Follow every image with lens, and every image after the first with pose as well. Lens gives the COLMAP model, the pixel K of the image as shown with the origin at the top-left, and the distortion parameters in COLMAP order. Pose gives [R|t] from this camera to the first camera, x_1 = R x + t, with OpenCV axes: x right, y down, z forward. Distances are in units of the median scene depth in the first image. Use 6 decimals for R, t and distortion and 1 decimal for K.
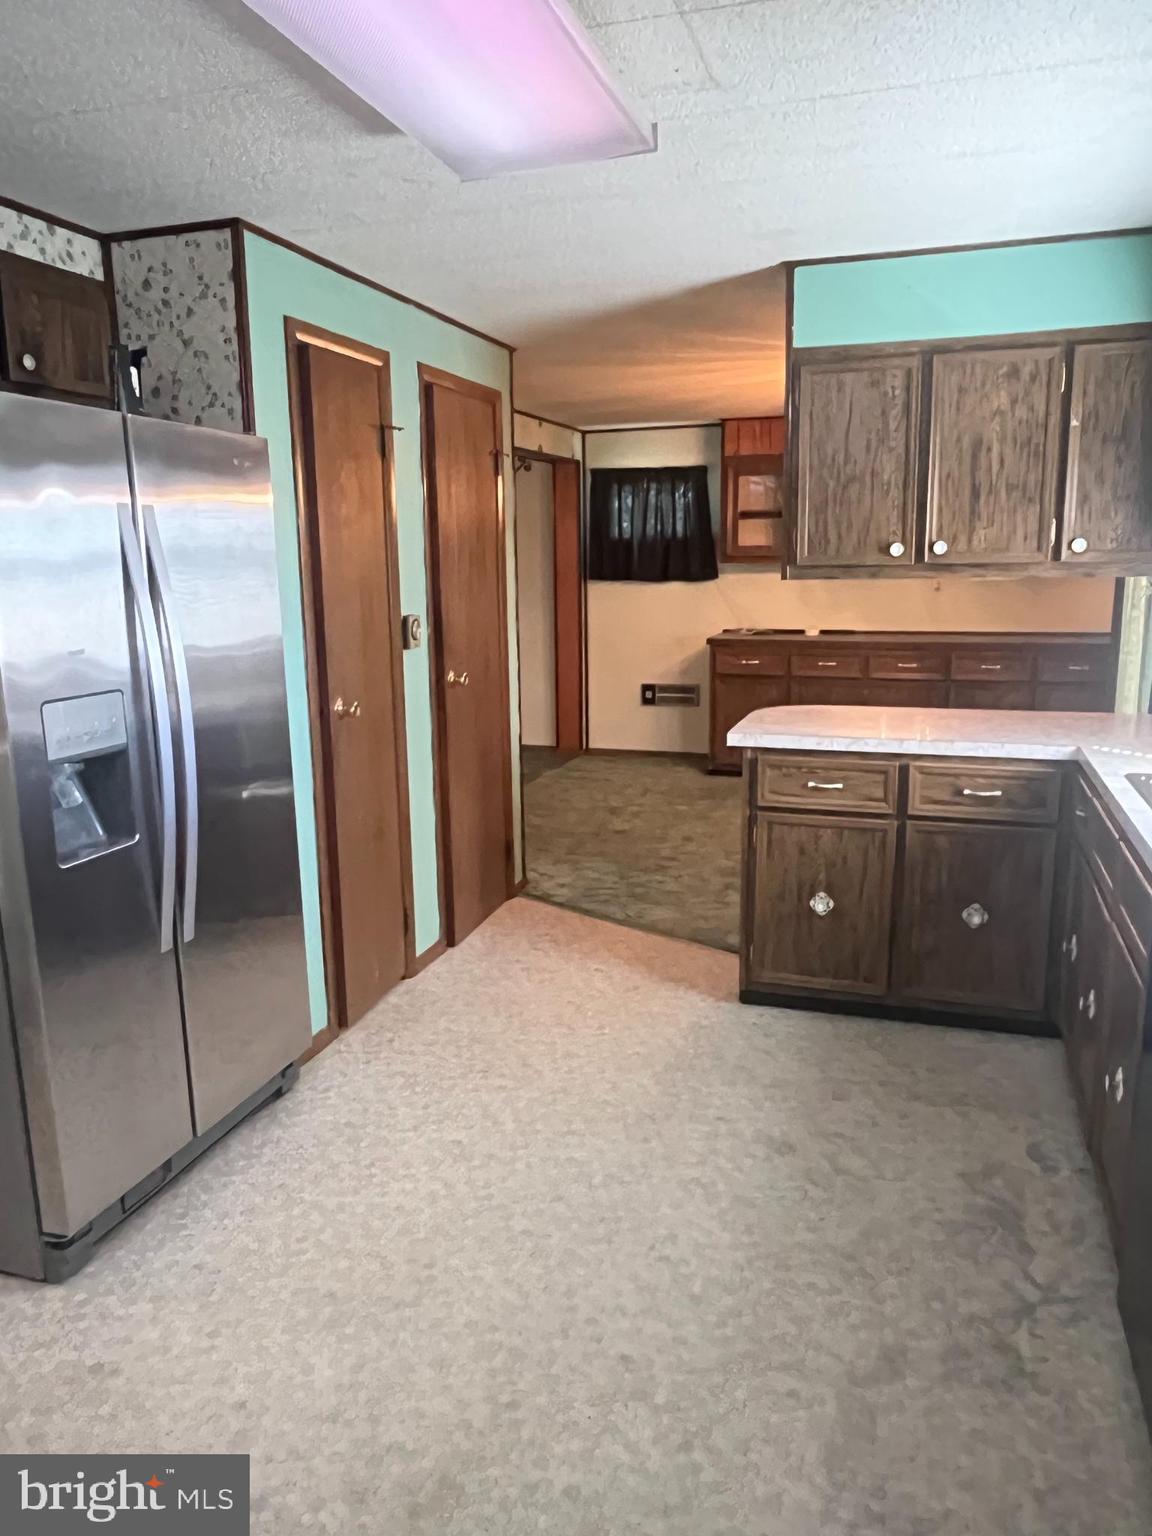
lens RADIAL K [[1099.1, 0, 574.8], [0, 1099.1, 765.3], [0, 0, 1]] dist [-0.004095, -0.003216]
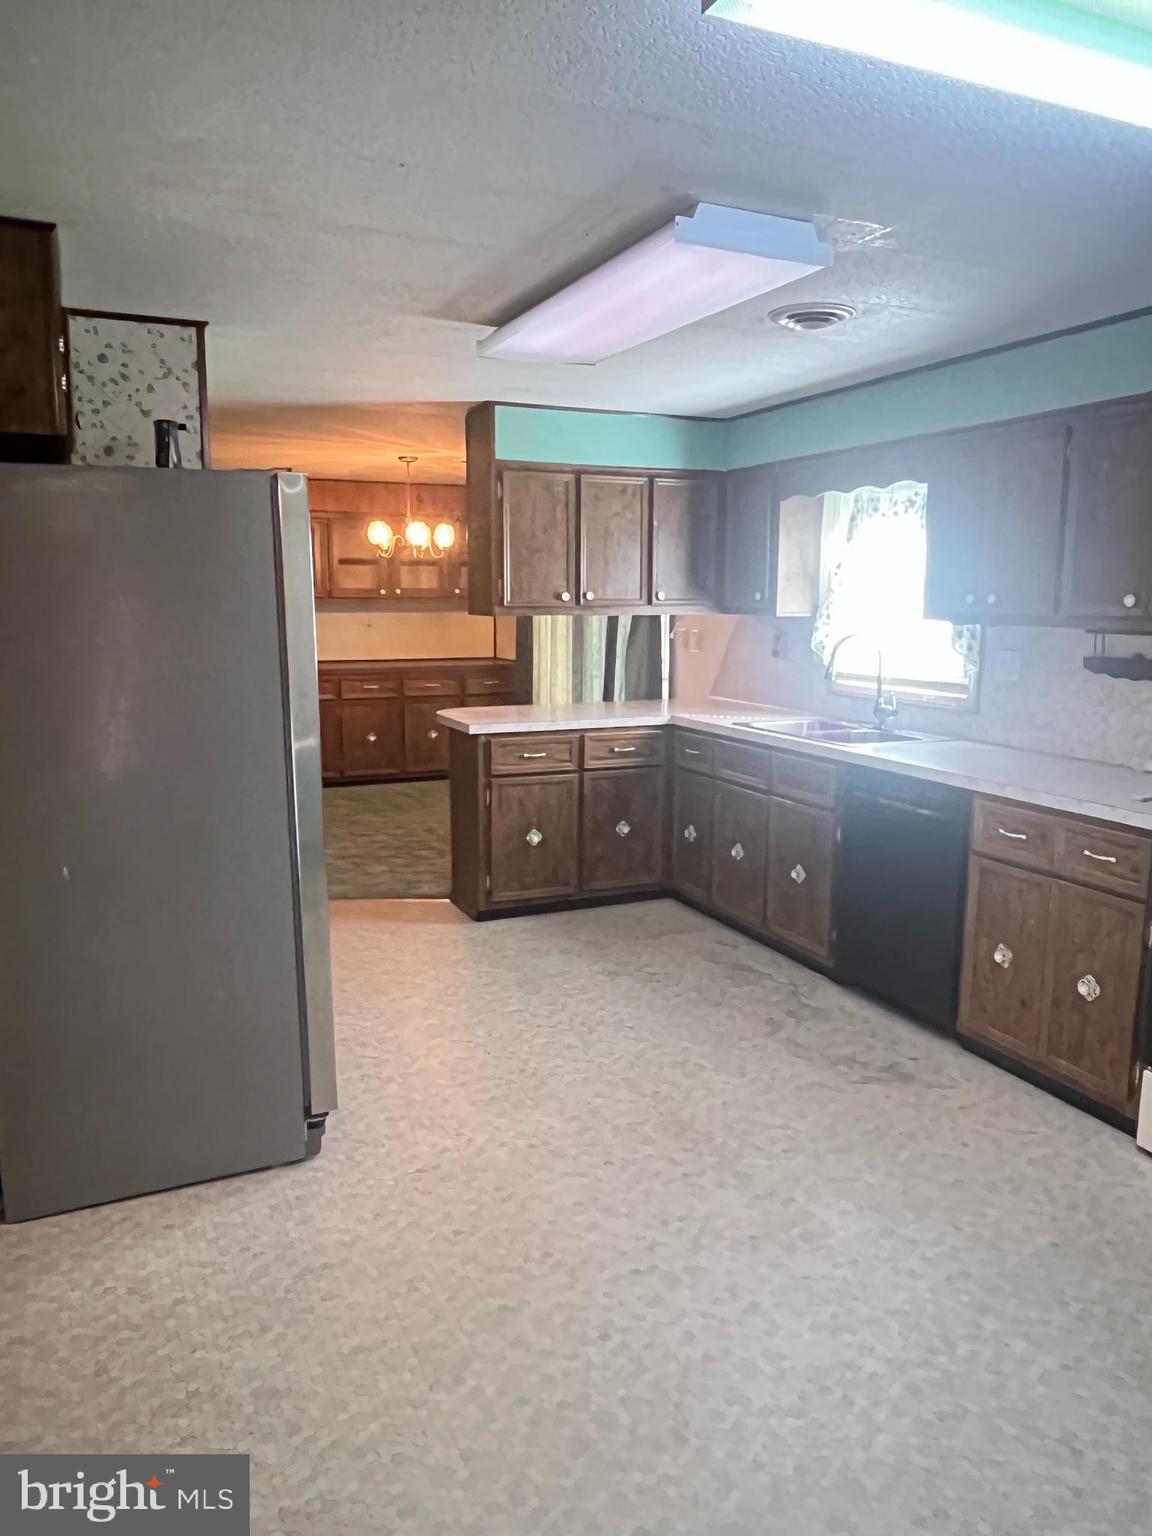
lens RADIAL K [[1099.1, 0, 580.2], [0, 1099.1, 772.4], [0, 0, 1]] dist [-0.004095, -0.003216]
pose [[0.735415, -0.093283, 0.671165, -0.756688], [0.113343, 0.993459, 0.013884, 0.028912], [-0.668070, 0.065861, 0.741178, -0.137763]]
